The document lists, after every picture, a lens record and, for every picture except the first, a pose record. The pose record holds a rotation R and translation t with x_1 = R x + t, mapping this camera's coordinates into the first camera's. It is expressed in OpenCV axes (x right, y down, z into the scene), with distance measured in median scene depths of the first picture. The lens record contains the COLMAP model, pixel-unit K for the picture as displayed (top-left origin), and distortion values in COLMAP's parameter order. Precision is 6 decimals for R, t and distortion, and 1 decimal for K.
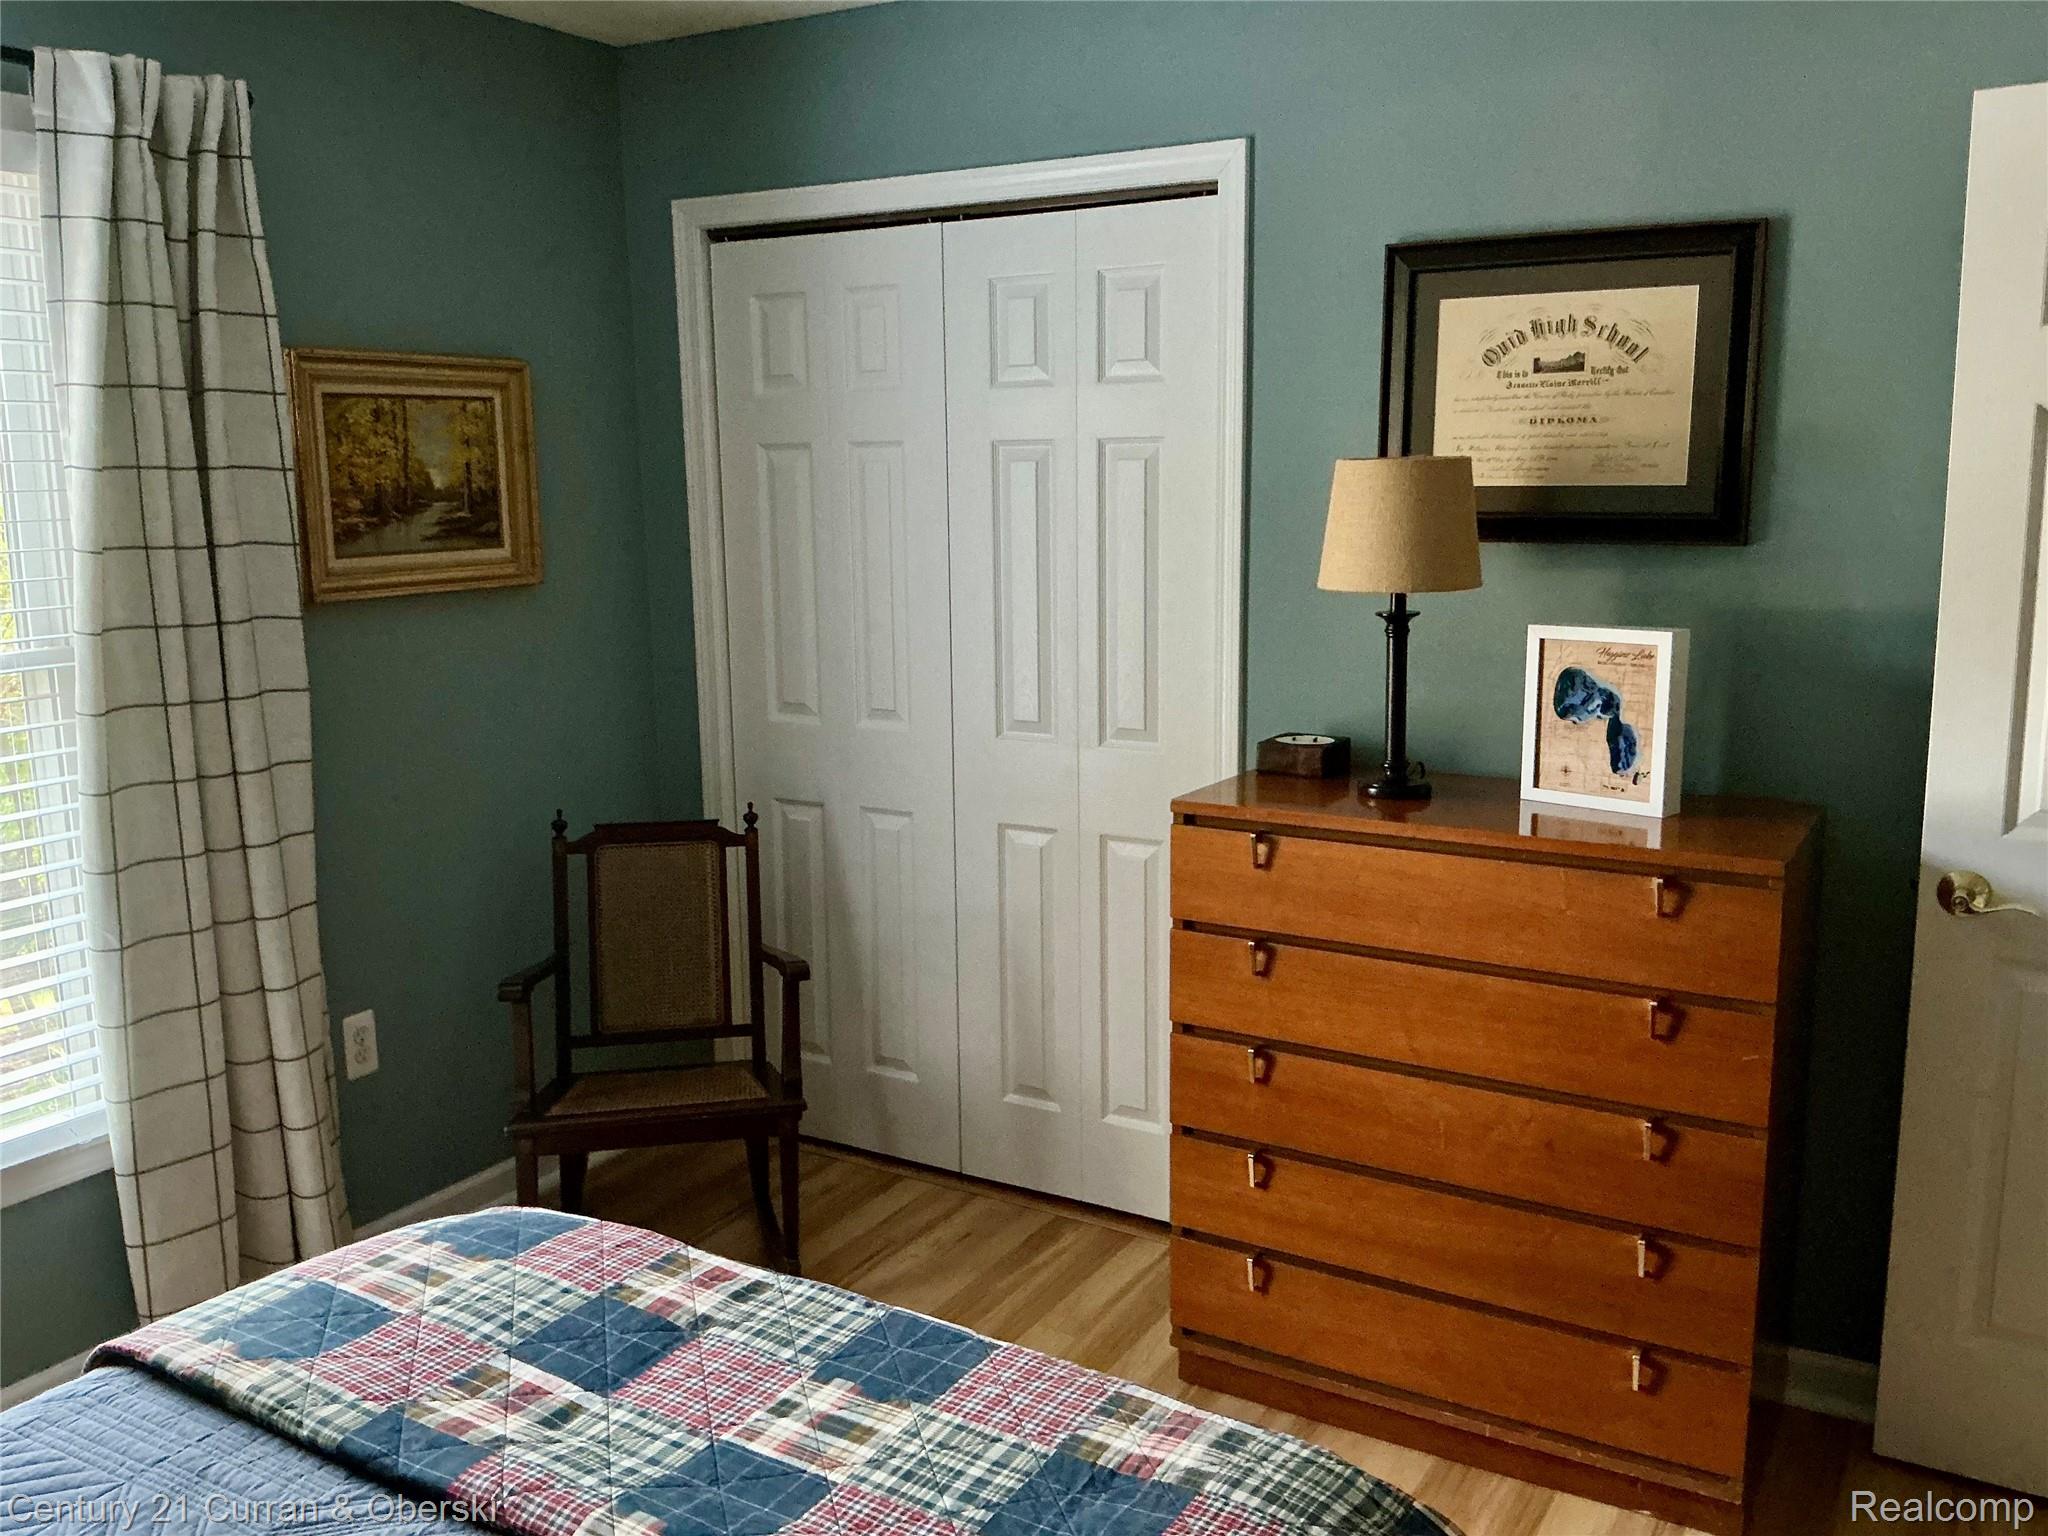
lens RADIAL K [[1702.0, 0, 1016.2], [0, 1702.0, 766.8], [0, 0, 1]] dist [0.104641, -0.215975]
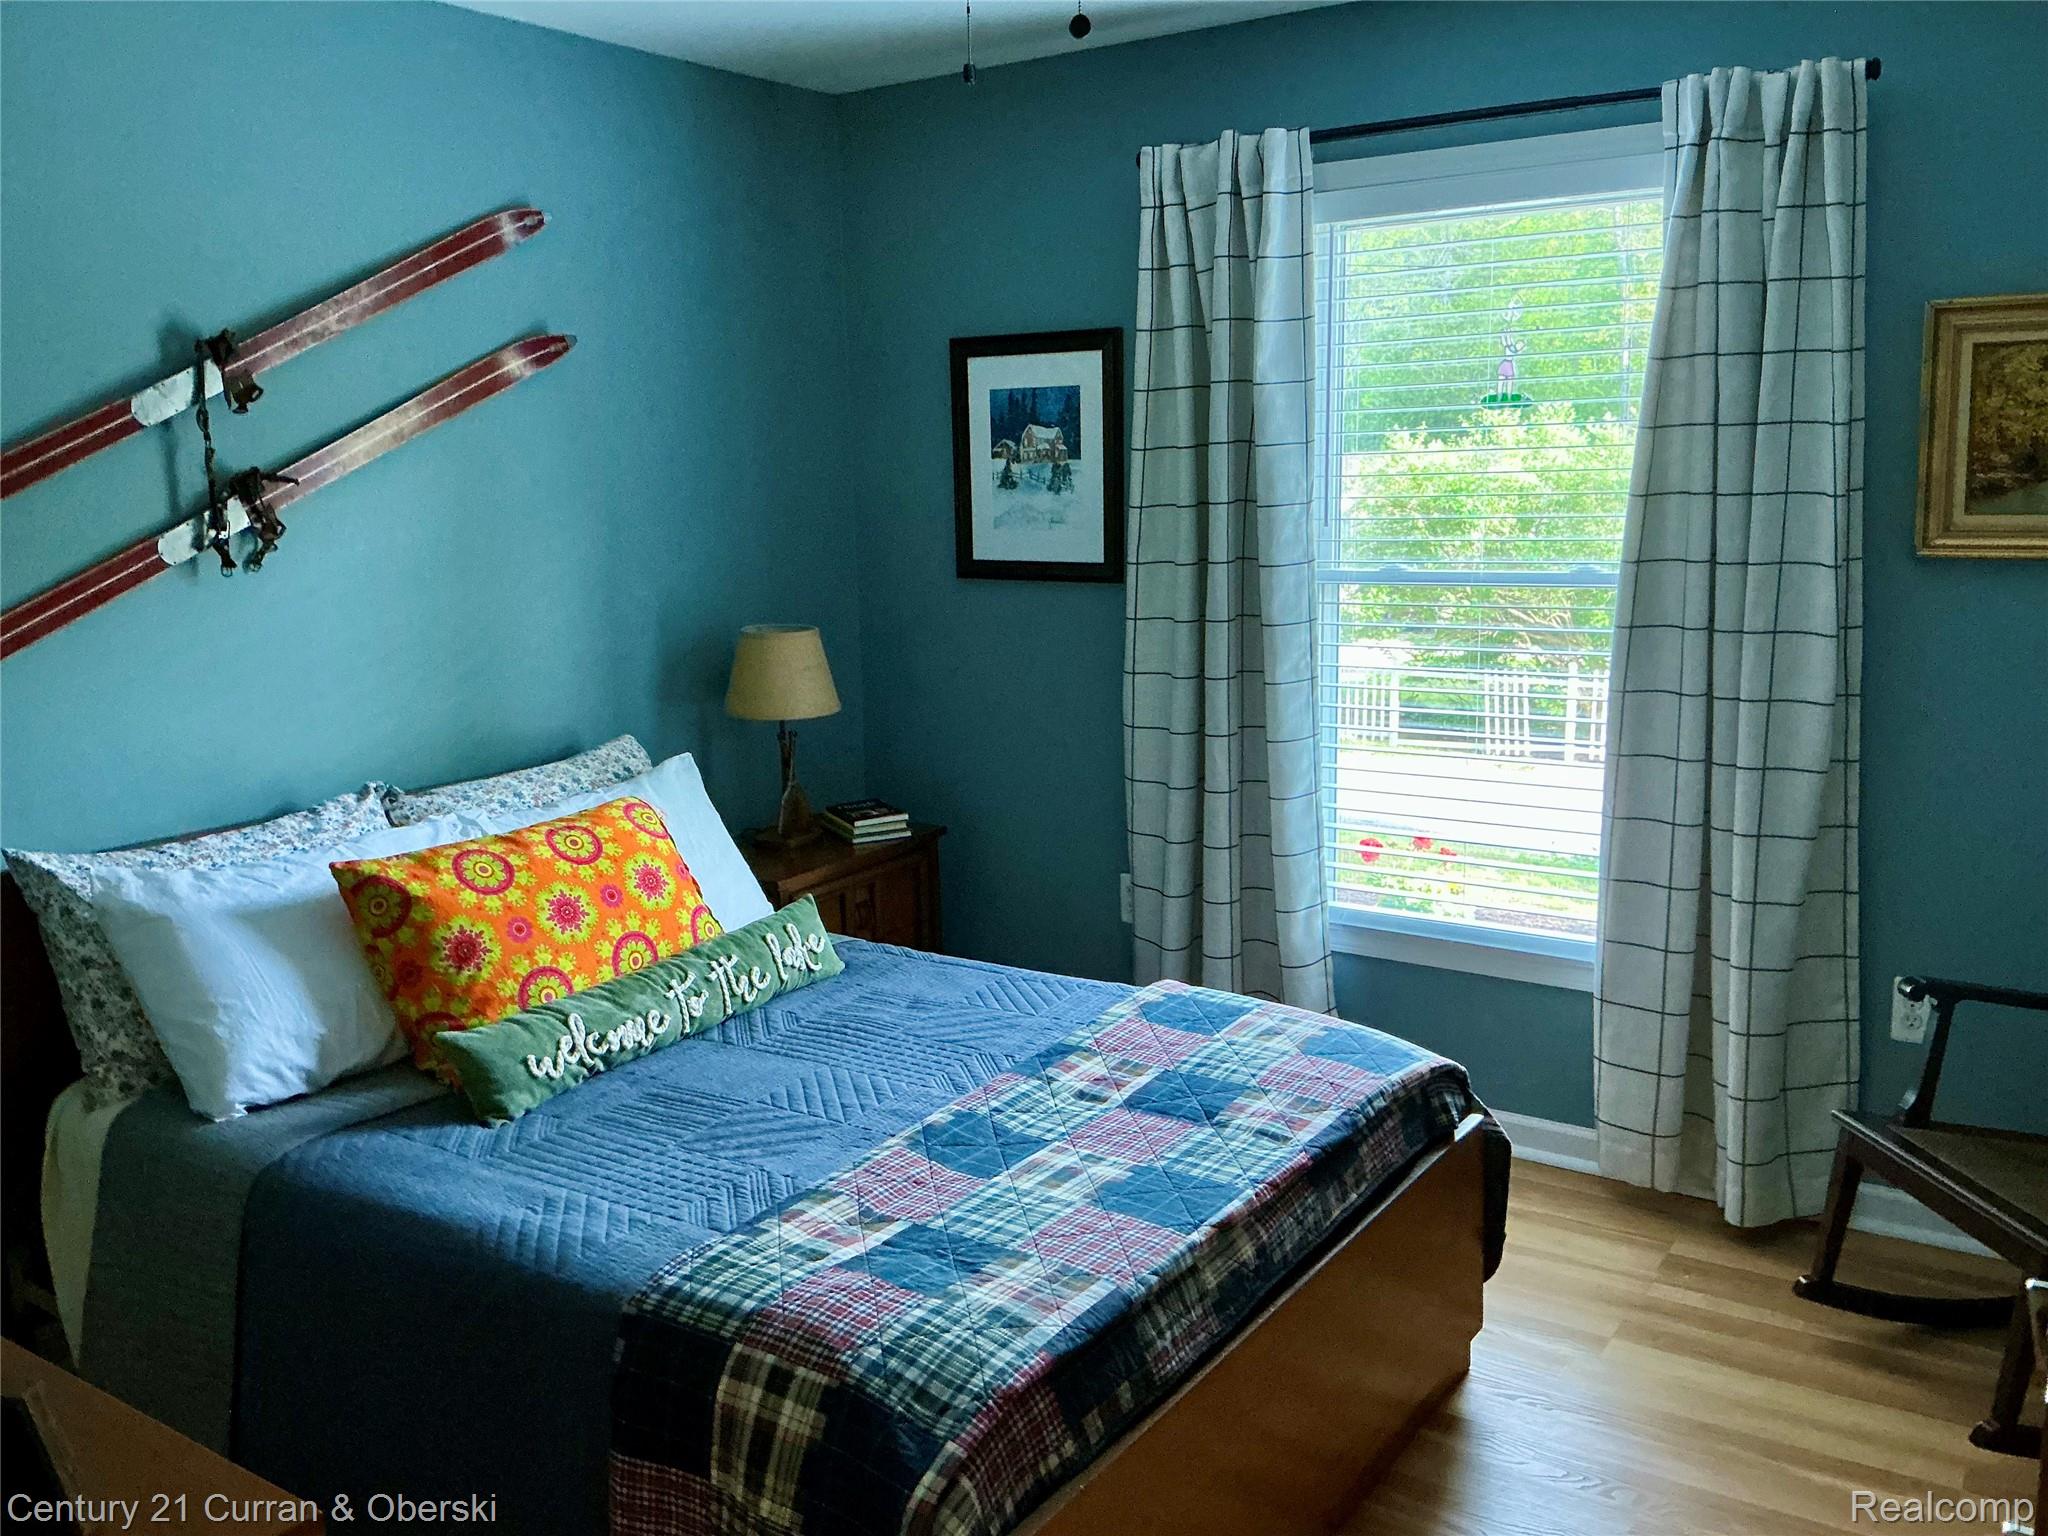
lens RADIAL K [[1702.0, 0, 1024.7], [0, 1702.0, 762.0], [0, 0, 1]] dist [0.104641, -0.215975]
pose [[-0.074681, 0.179042, -0.981003, 0.962596], [-0.149459, 0.970629, 0.188527, -0.138756], [0.985944, 0.160699, -0.045728, 0.848284]]
